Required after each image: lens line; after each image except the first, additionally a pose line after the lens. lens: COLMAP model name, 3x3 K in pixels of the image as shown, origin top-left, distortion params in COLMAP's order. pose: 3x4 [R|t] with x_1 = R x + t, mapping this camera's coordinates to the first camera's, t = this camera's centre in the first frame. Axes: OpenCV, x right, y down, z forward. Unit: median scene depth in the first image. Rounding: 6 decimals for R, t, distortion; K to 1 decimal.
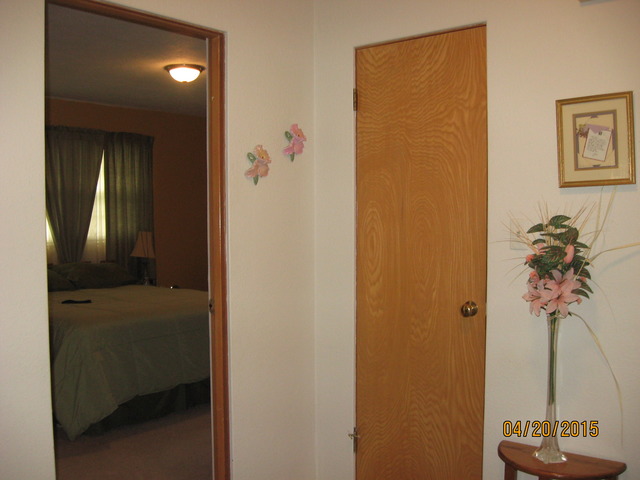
lens RADIAL K [[657.7, 0, 320.5], [0, 657.7, 239.4], [0, 0, 1]] dist [-0.109842, 0.000000]
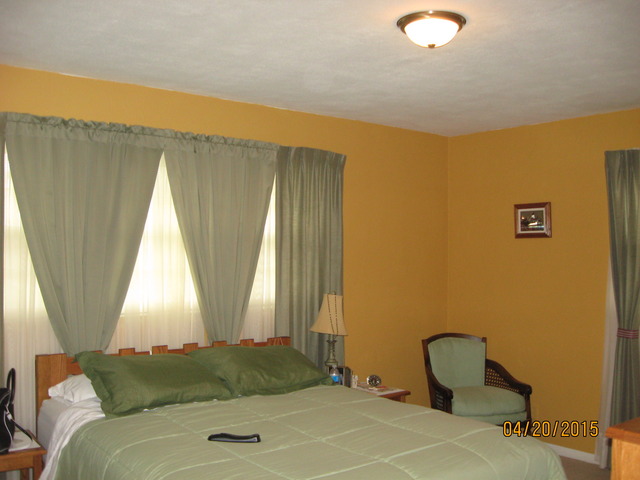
lens RADIAL K [[657.7, 0, 320.2], [0, 657.7, 239.6], [0, 0, 1]] dist [-0.109842, 0.000000]
pose [[0.969119, 0.023030, -0.245515, -0.117106], [-0.032062, 0.998946, -0.032856, -0.046239], [0.244499, 0.039713, 0.968836, 0.341534]]
